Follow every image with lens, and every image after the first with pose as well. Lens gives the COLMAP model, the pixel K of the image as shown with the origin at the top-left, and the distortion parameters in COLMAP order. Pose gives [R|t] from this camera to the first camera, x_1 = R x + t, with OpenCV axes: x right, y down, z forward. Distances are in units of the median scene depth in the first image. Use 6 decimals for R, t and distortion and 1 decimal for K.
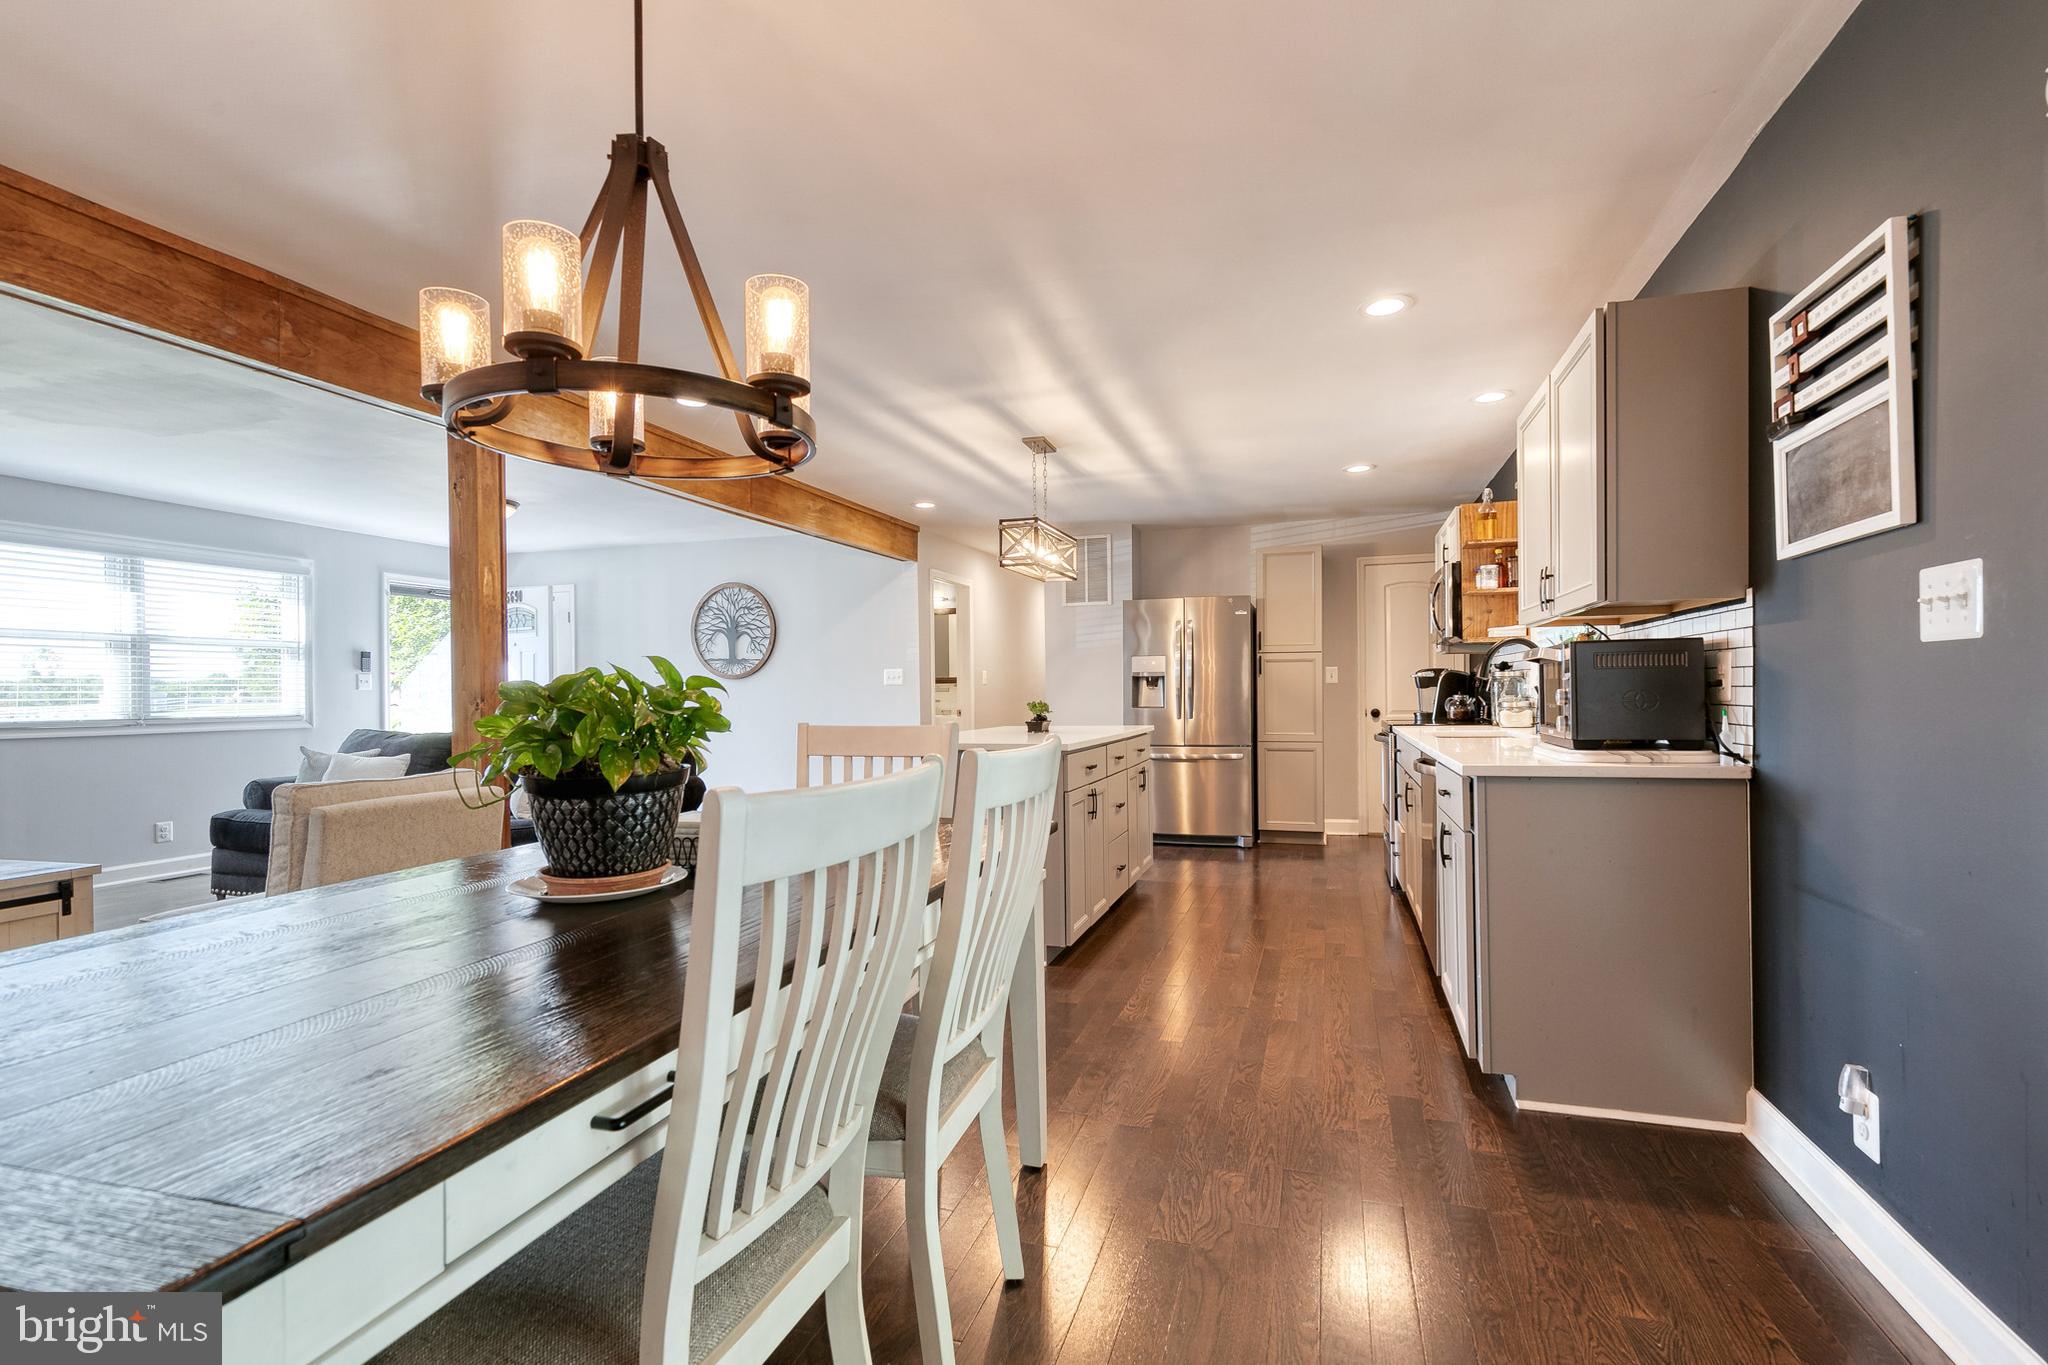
lens RADIAL K [[929.6, 0, 1036.3], [0, 929.6, 683.0], [0, 0, 1]] dist [0.011305, -0.002339]
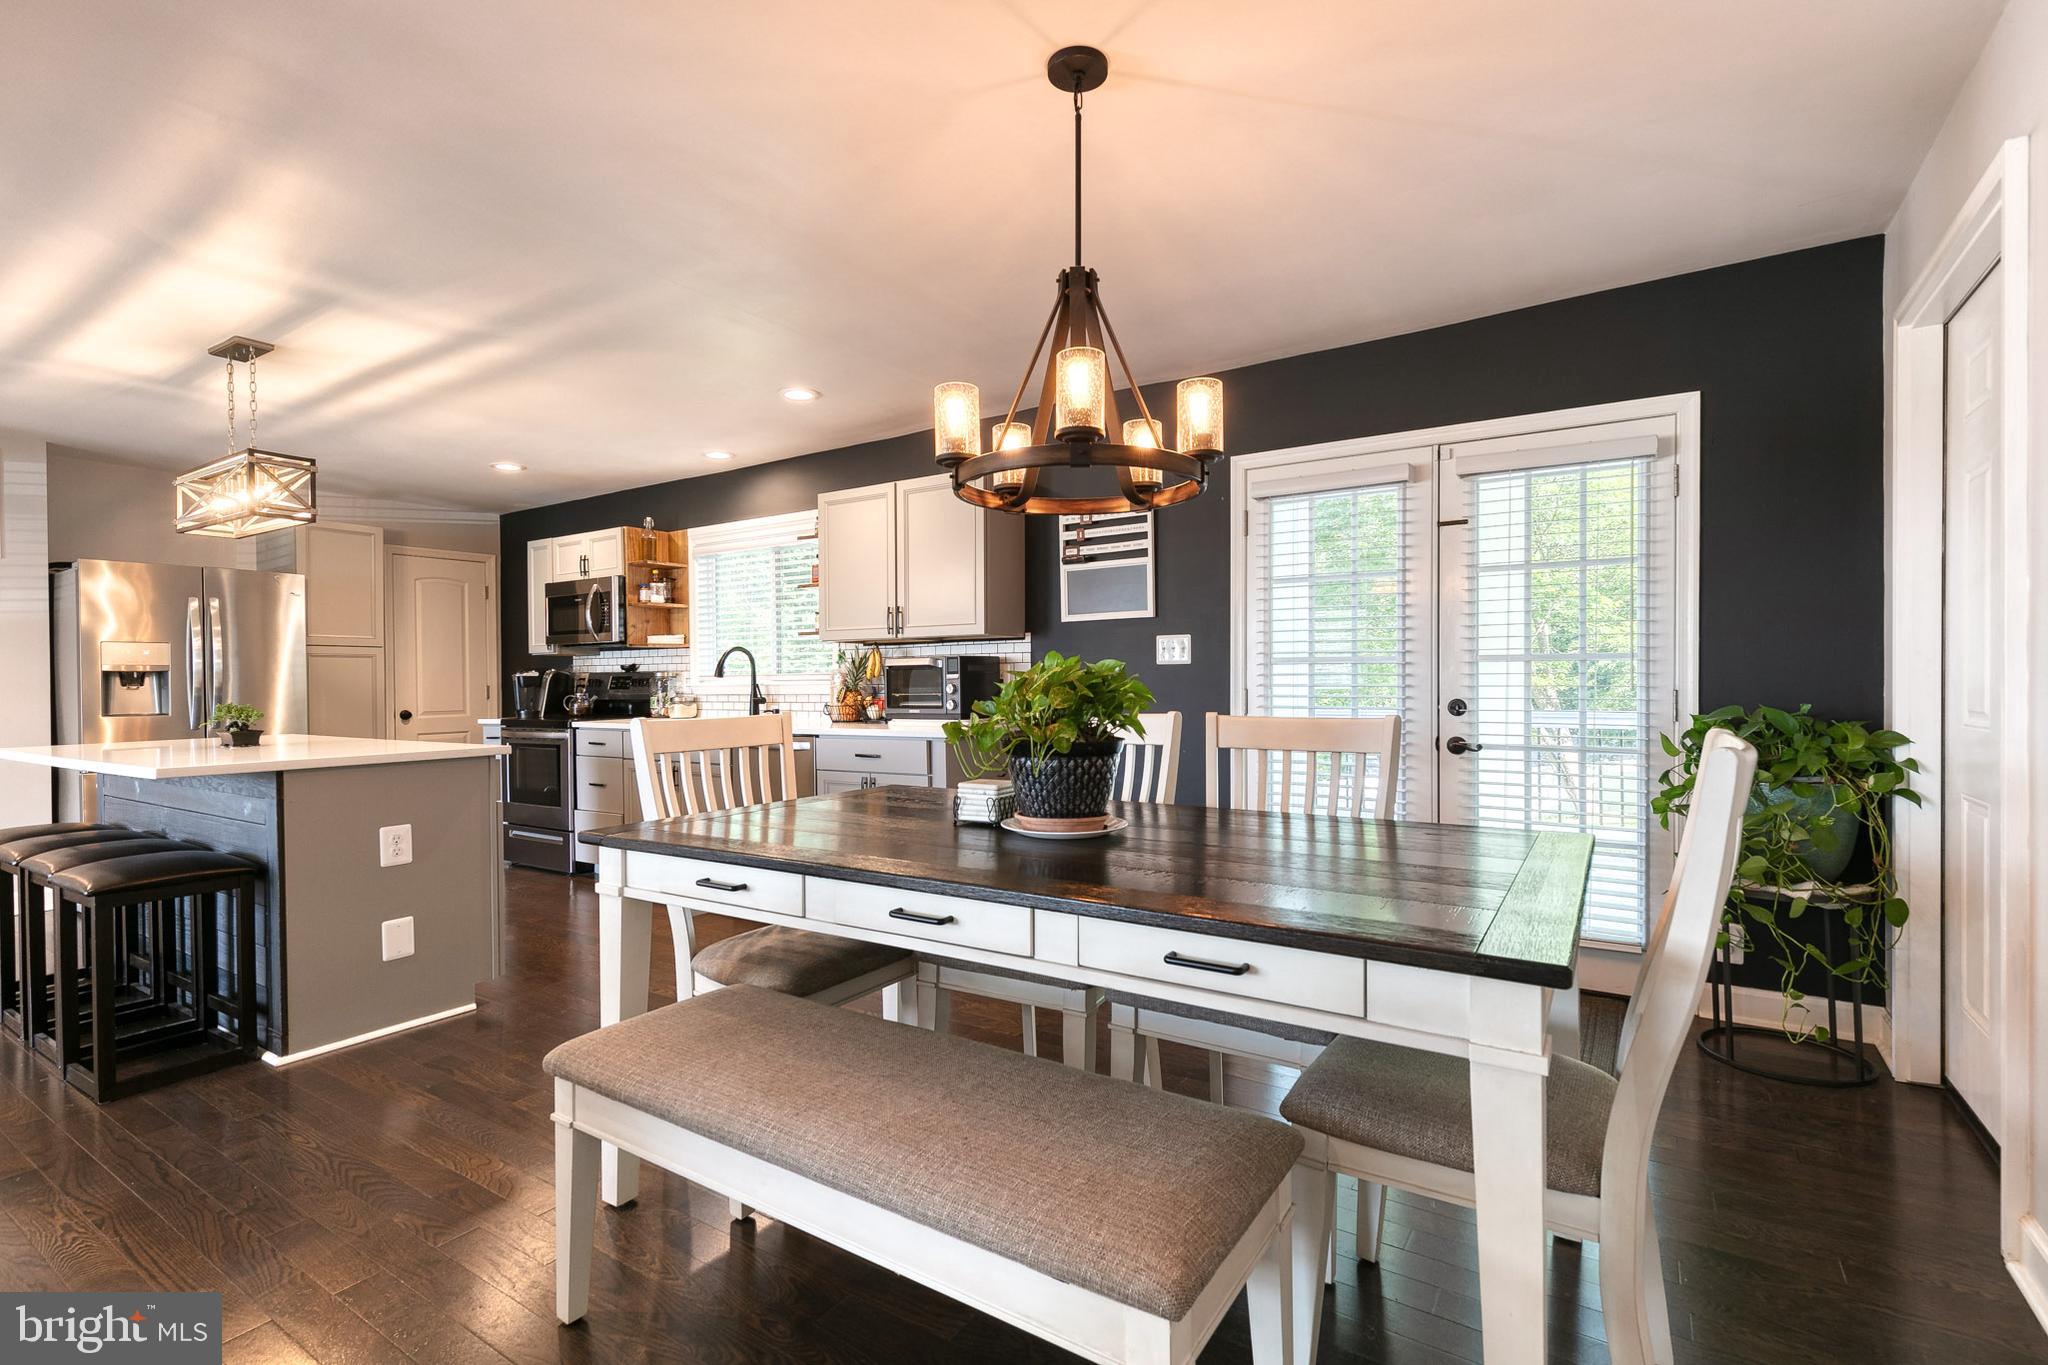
lens RADIAL K [[929.6, 0, 1024.7], [0, 929.6, 685.0], [0, 0, 1]] dist [0.011305, -0.002339]
pose [[0.282096, 0.002014, 0.959384, -0.392771], [-0.000986, 0.999998, -0.001809, 0.004299], [-0.959386, -0.000436, 0.282098, 0.160502]]
